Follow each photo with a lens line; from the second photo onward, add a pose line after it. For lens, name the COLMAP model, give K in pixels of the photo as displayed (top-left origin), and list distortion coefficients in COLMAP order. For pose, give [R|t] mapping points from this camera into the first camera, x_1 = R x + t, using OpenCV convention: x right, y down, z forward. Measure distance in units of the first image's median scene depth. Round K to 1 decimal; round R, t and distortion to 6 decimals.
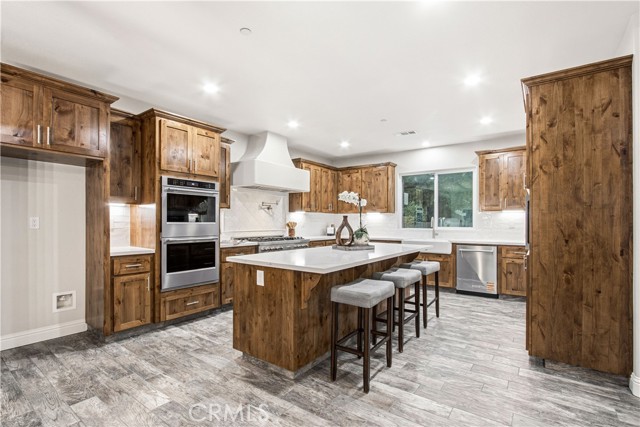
lens RADIAL K [[310.6, 0, 318.7], [0, 310.6, 216.0], [0, 0, 1]] dist [-0.019506, 0.002244]
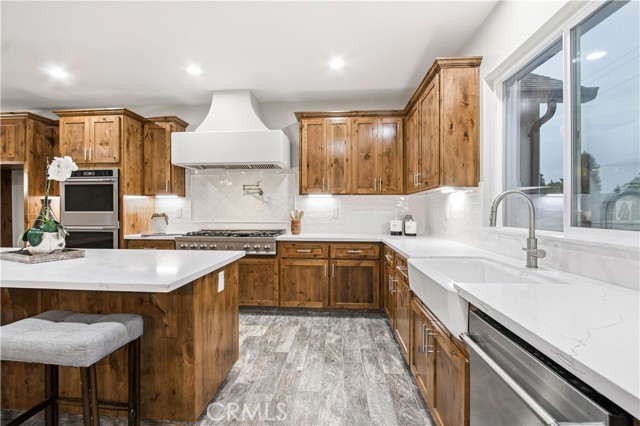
lens RADIAL K [[310.6, 0, 313.9], [0, 310.6, 213.3], [0, 0, 1]] dist [-0.019506, 0.002244]
pose [[0.516144, -0.002983, -0.856497, 0.824256], [0.019680, 0.999771, 0.008377, 0.031969], [0.856276, -0.021180, 0.516084, 1.104912]]
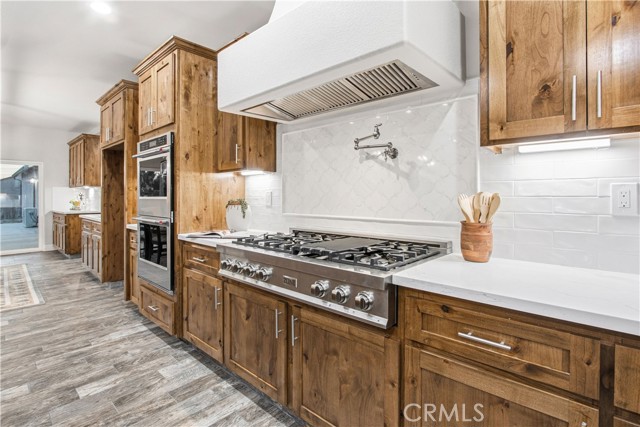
lens RADIAL K [[310.6, 0, 319.4], [0, 310.6, 197.9], [0, 0, 1]] dist [-0.019506, 0.002244]
pose [[-0.123629, 0.000306, -0.992328, 0.258876], [0.020666, 0.999784, -0.002266, 0.032429], [0.992113, -0.020787, -0.123609, 1.470293]]
